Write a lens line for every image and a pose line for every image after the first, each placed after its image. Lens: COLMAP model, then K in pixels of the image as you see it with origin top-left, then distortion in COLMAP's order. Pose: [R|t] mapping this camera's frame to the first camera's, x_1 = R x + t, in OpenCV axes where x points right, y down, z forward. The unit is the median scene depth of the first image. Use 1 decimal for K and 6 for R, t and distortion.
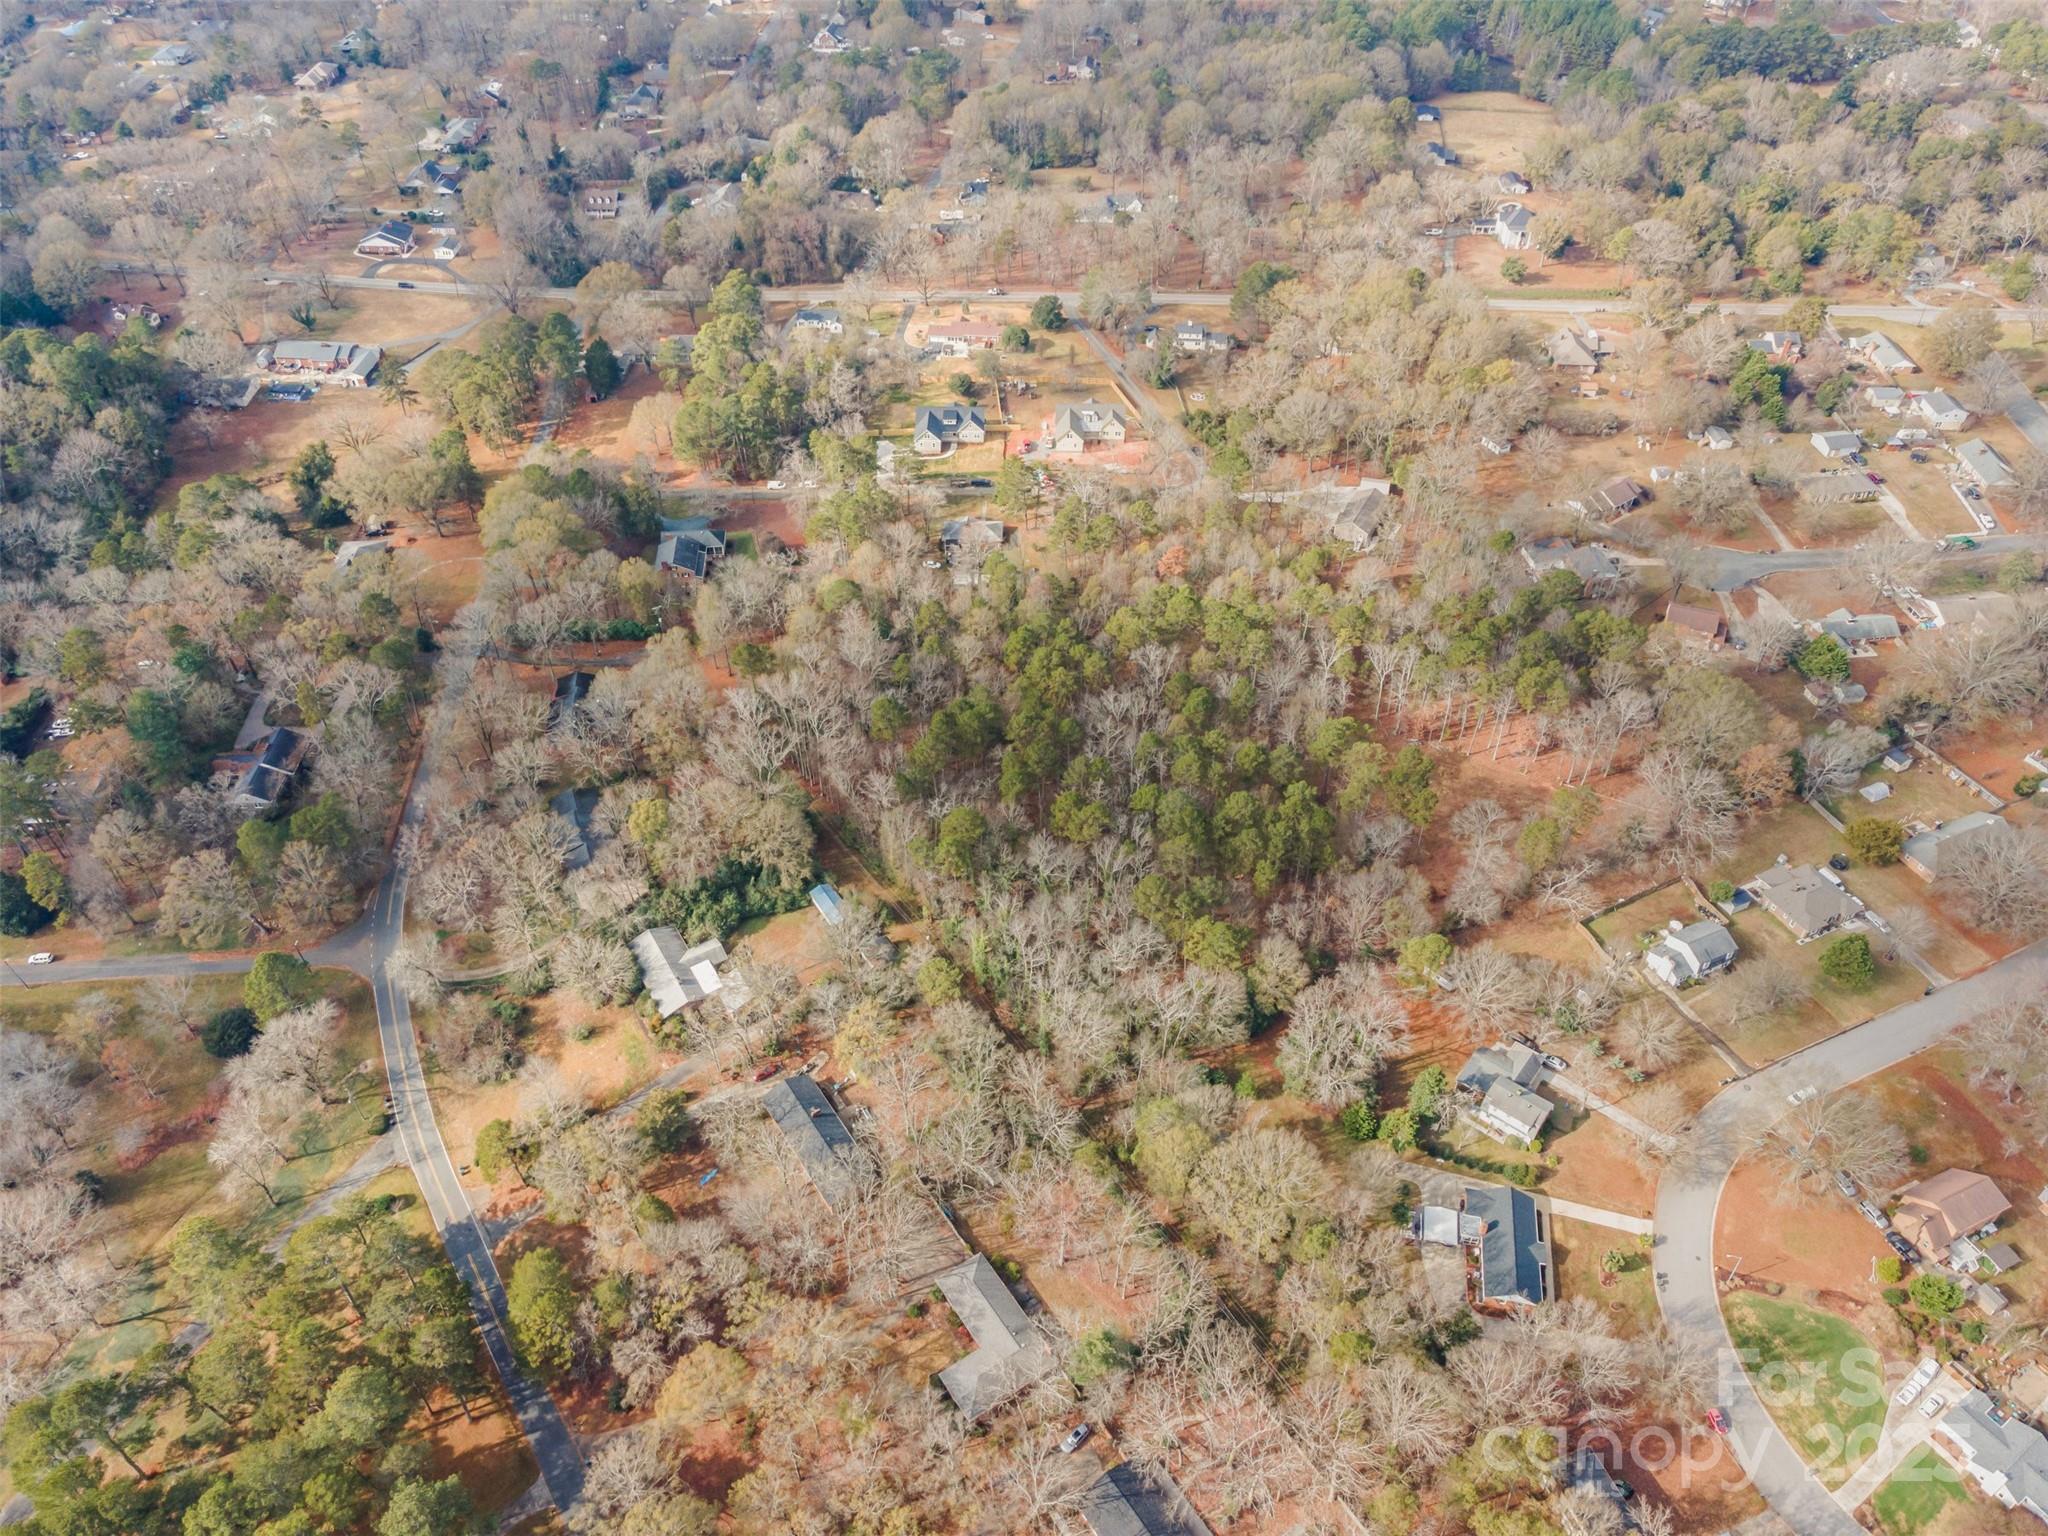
lens RADIAL K [[1471.7, 0, 1024.0], [0, 1471.7, 768.0], [0, 0, 1]] dist [0.027717, 0.037066]
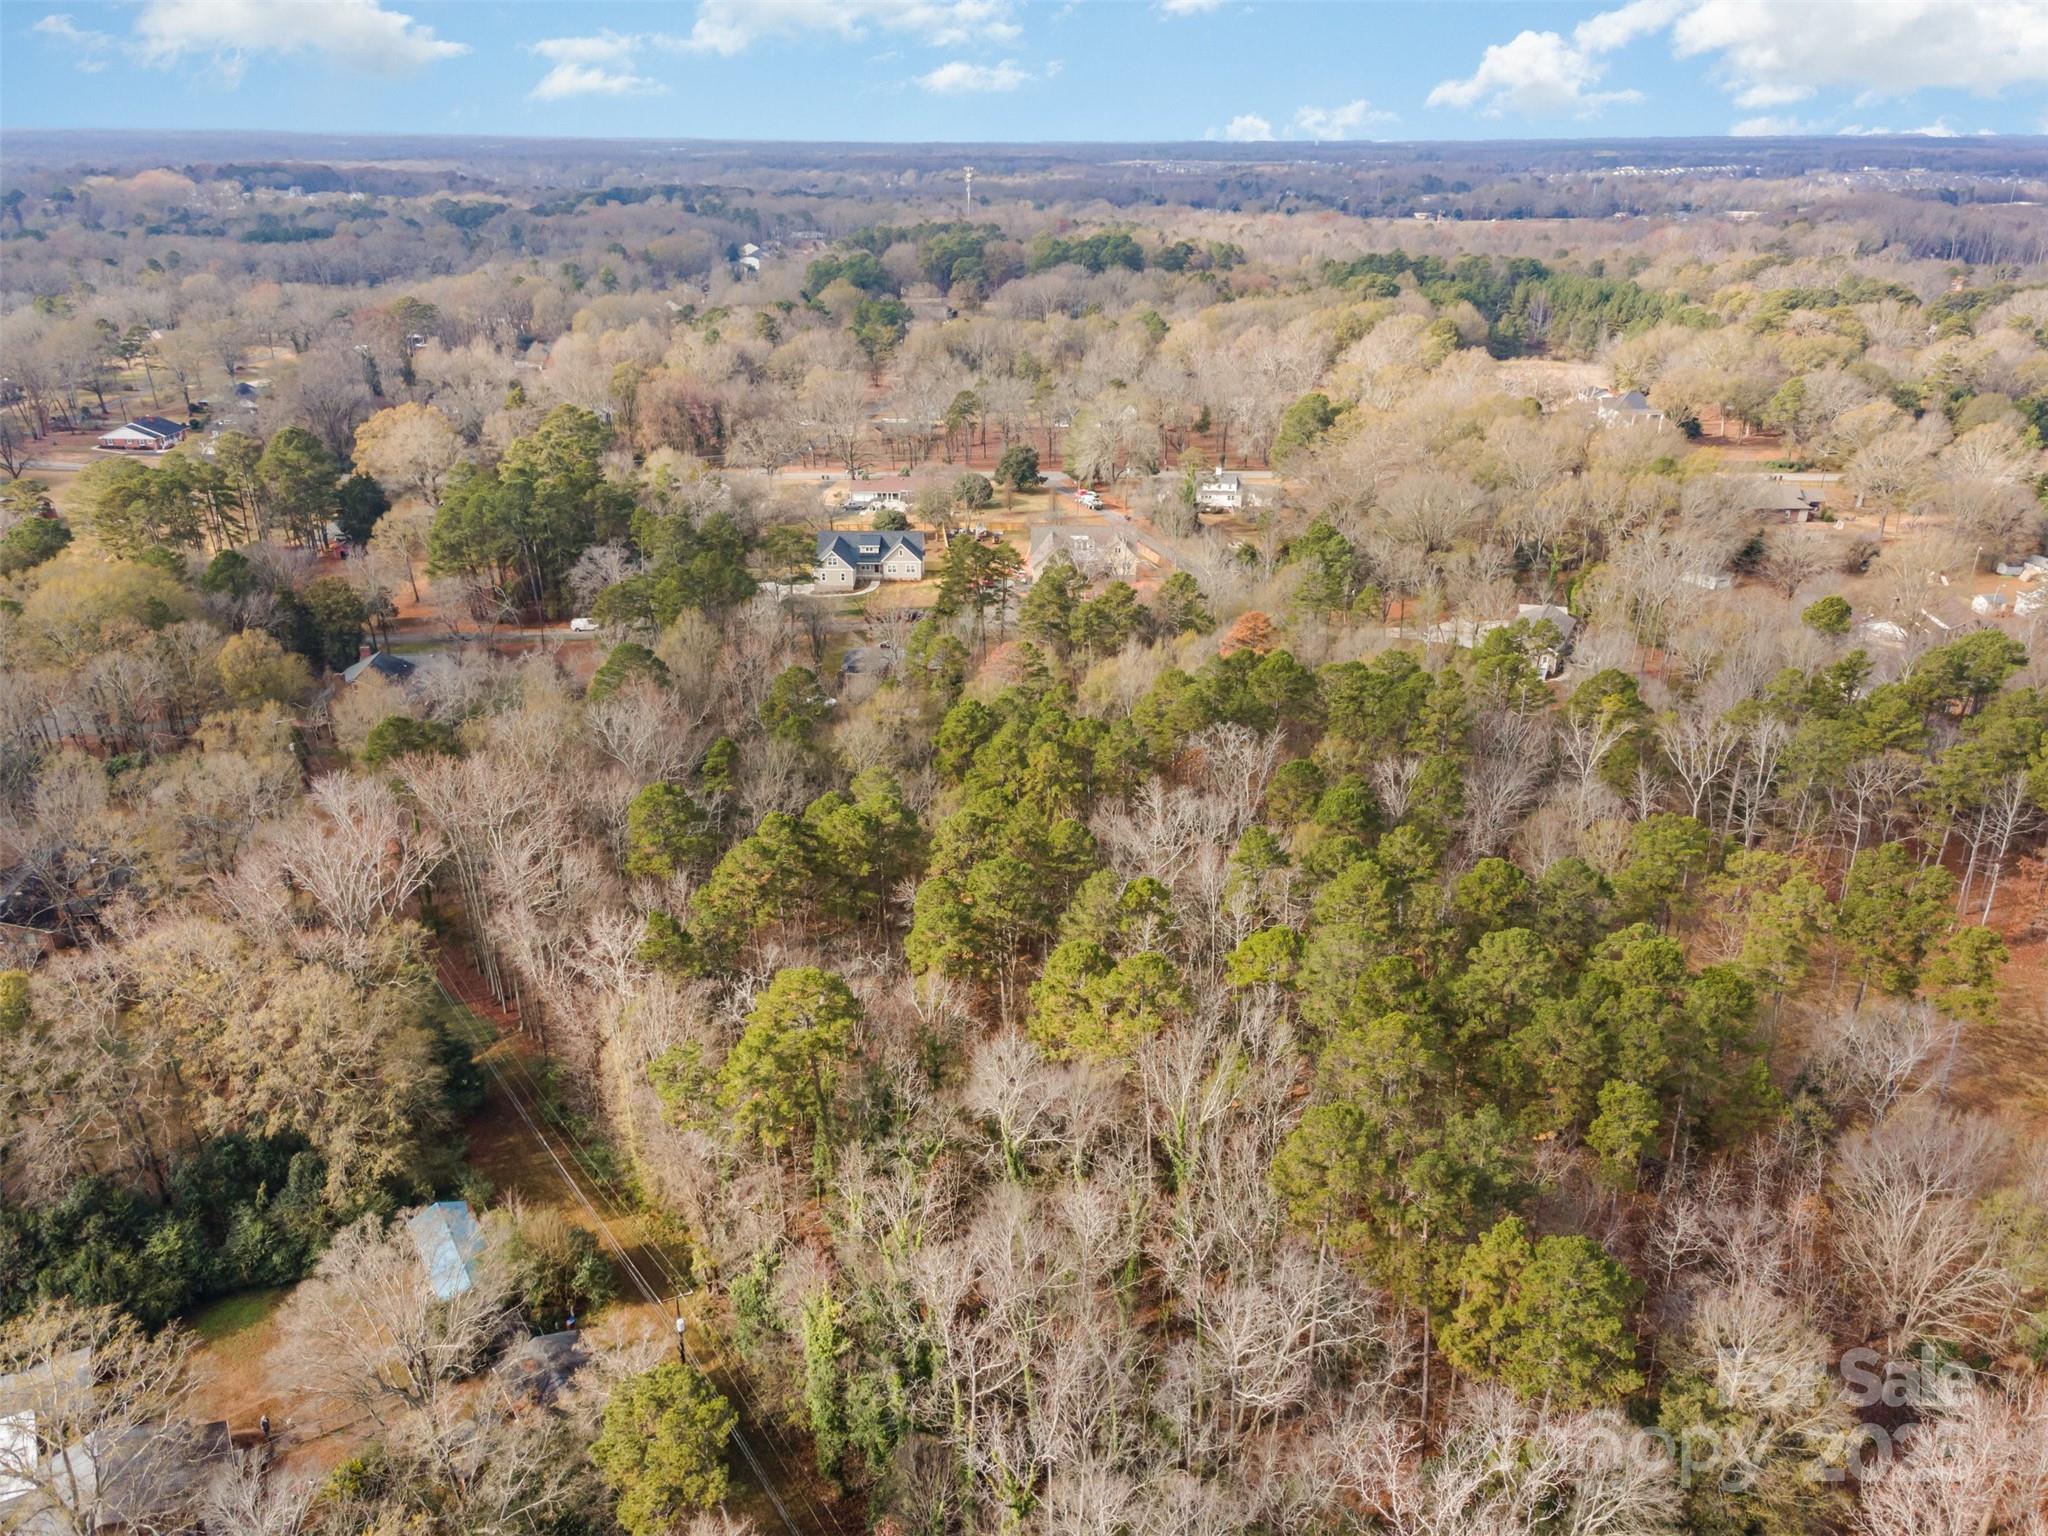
lens RADIAL K [[1471.7, 0, 1024.0], [0, 1471.7, 768.0], [0, 0, 1]] dist [0.027717, 0.037066]
pose [[0.999849, -0.001525, 0.017304, 0.010101], [0.007107, 0.944865, -0.327383, 0.102880], [-0.015851, 0.327456, 0.944733, 0.601870]]
